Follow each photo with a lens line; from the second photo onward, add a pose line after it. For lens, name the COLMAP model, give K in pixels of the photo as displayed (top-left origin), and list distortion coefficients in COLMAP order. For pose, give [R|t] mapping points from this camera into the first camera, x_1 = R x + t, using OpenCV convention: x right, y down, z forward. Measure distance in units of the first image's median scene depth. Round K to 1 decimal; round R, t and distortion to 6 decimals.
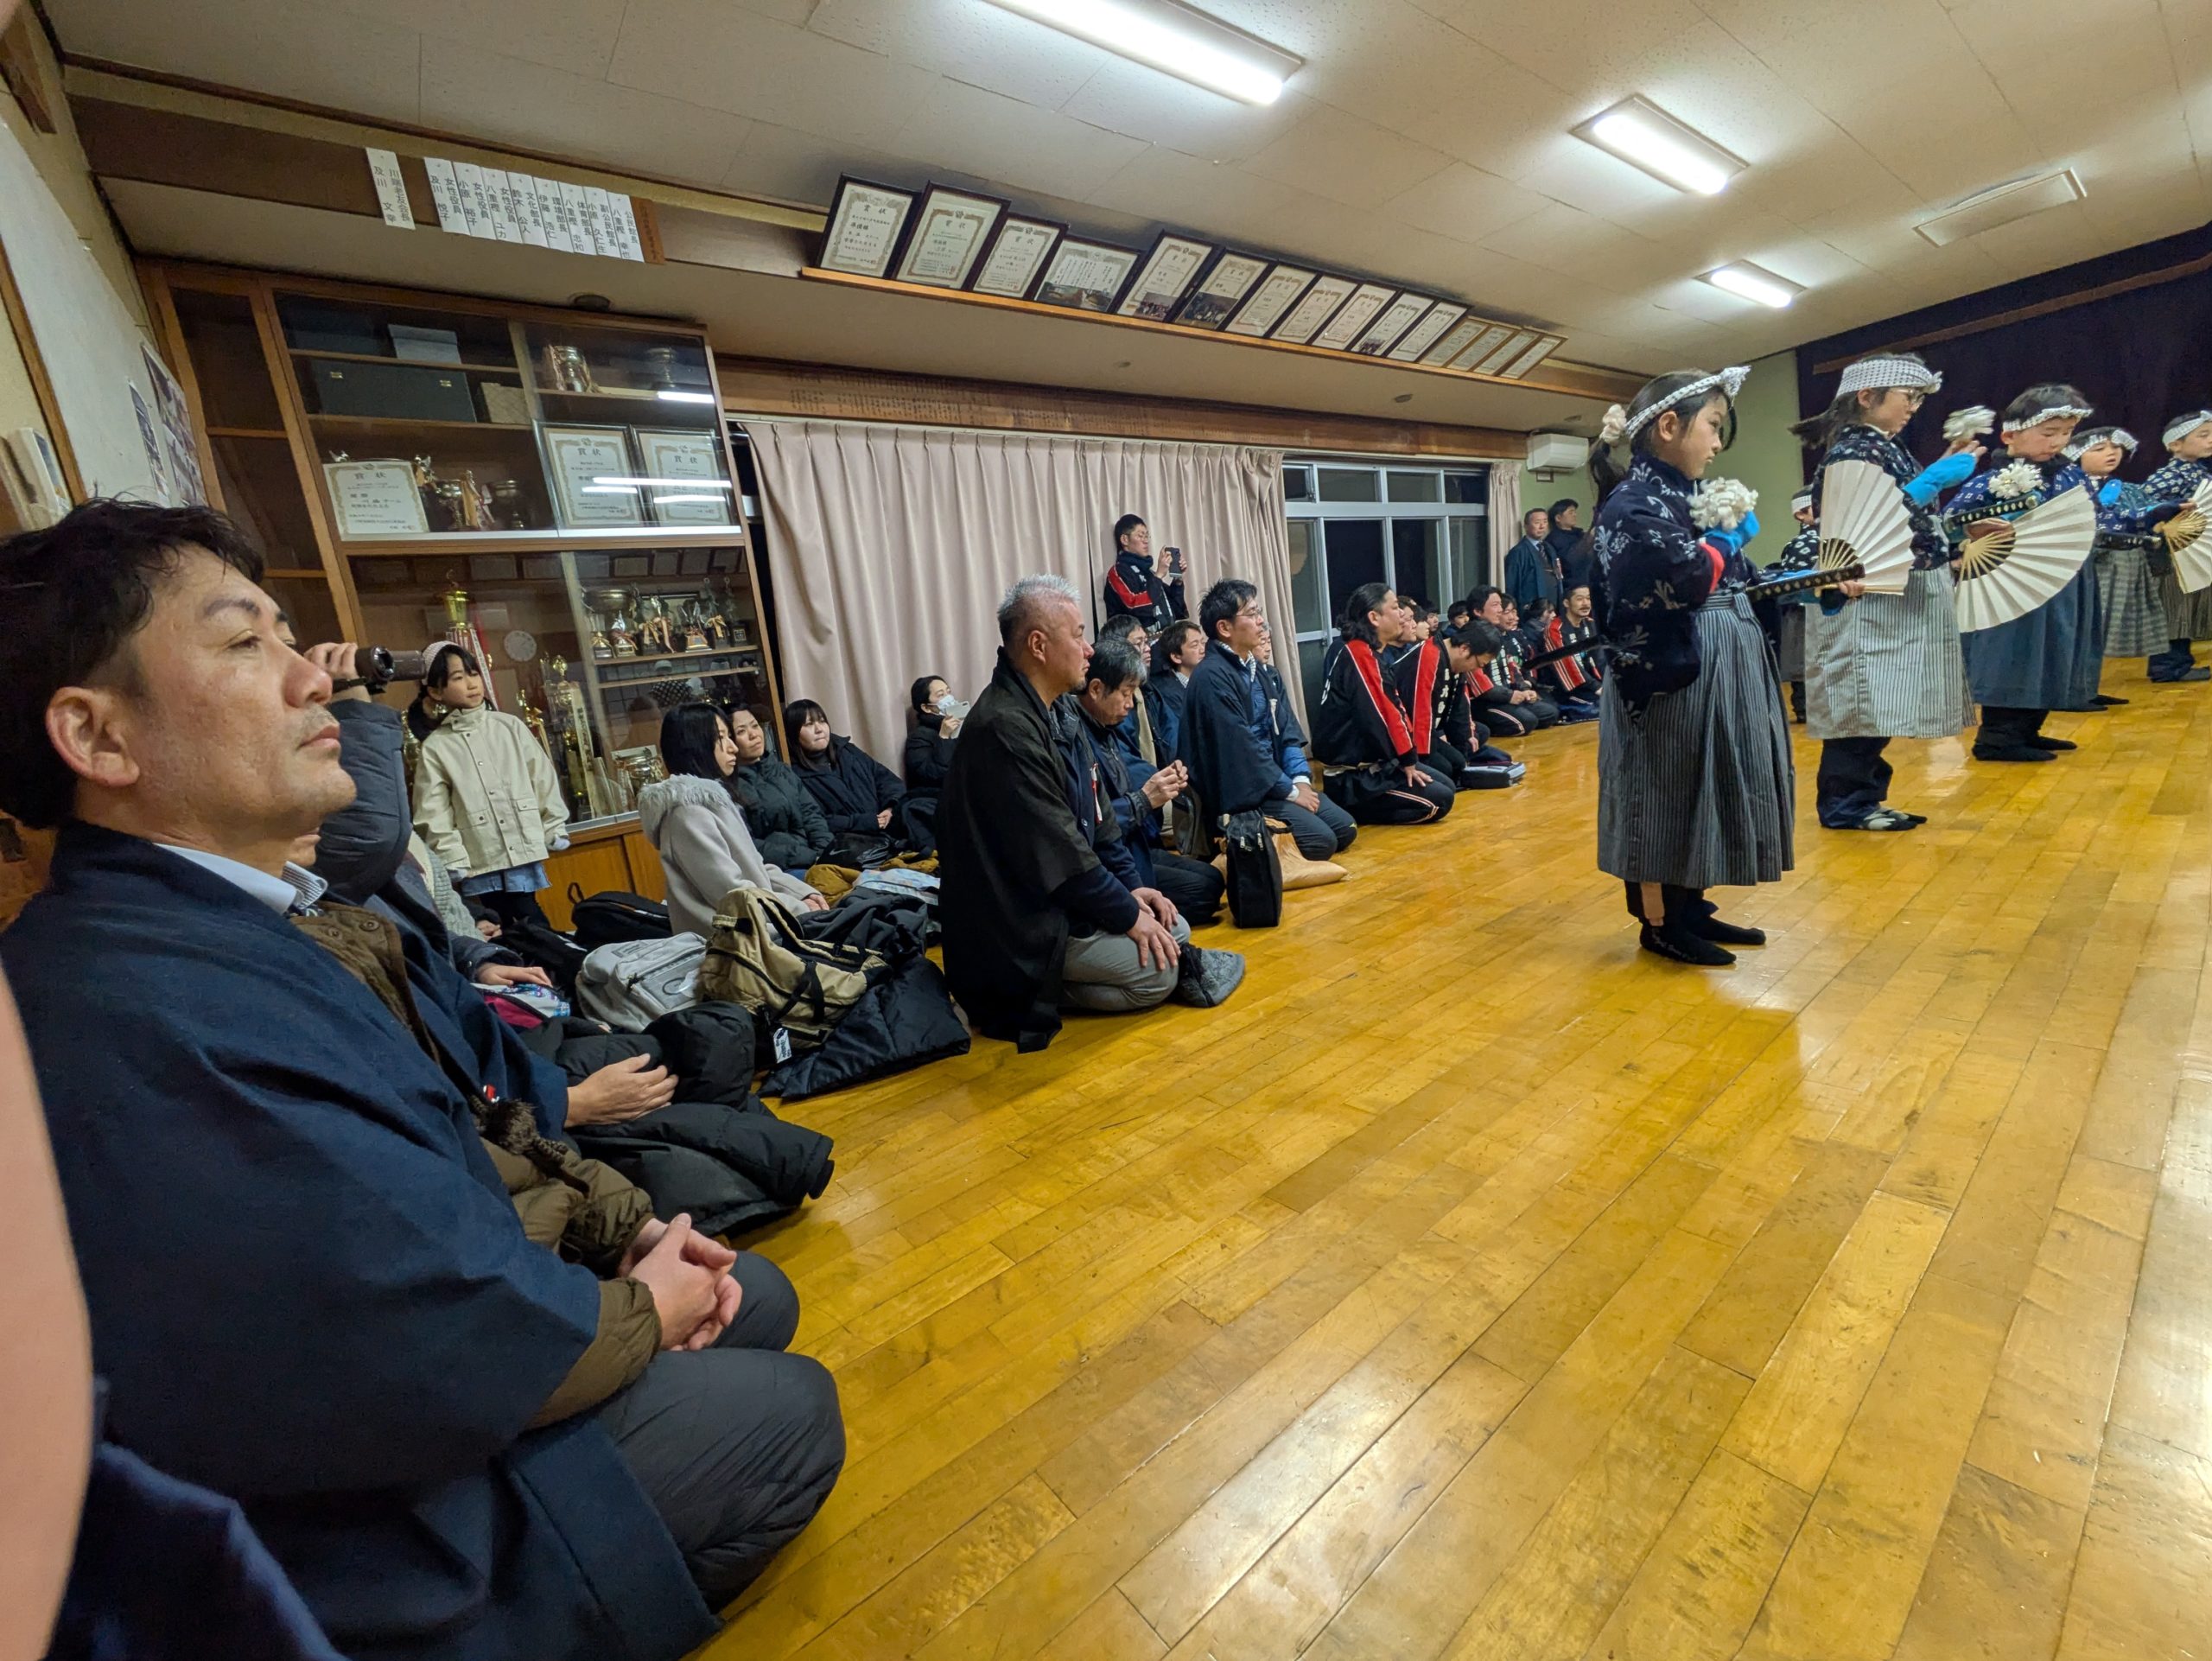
lens RADIAL K [[893.0, 0, 1098.7], [0, 893.0, 823.9], [0, 0, 1]] dist [-0.002503, 0.007101]
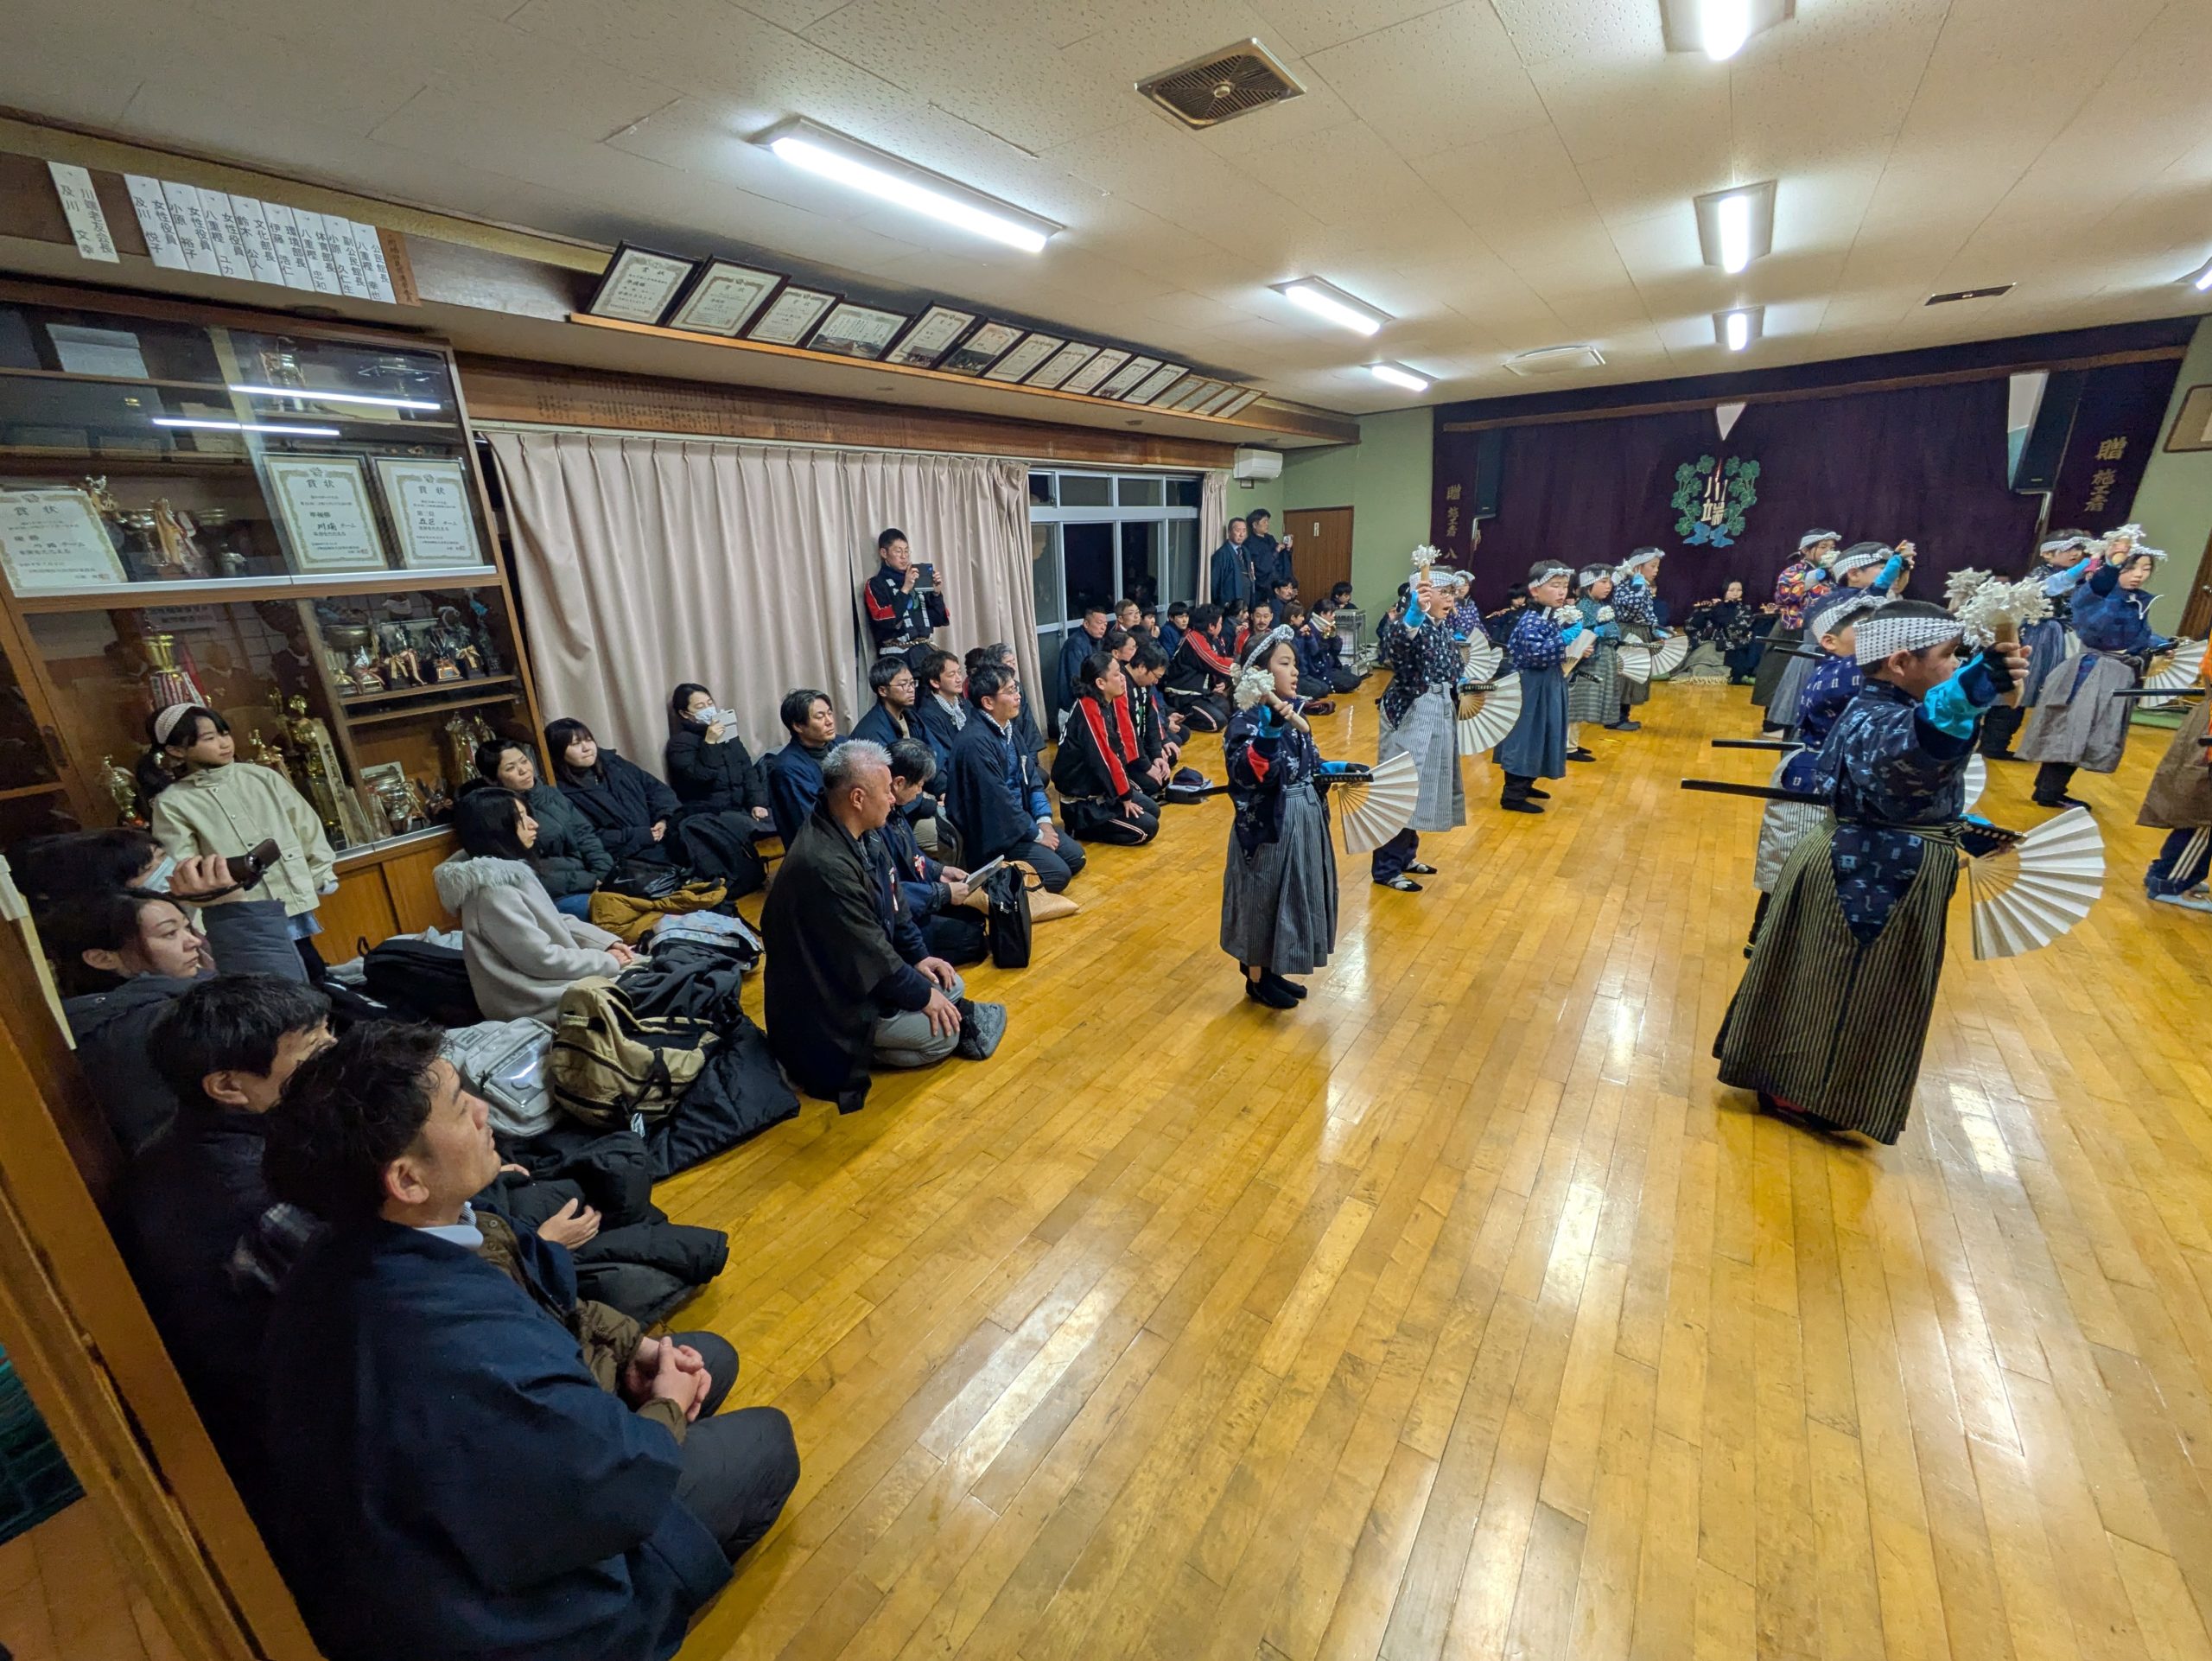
lens RADIAL K [[855.9, 0, 1106.0], [0, 855.9, 830.5], [0, 0, 1]] dist [-0.000426, -0.007223]
pose [[0.951156, -0.002186, 0.308703, -0.058100], [-0.035608, 0.992524, 0.116741, -0.178201], [-0.306650, -0.122032, 0.943967, -0.148670]]
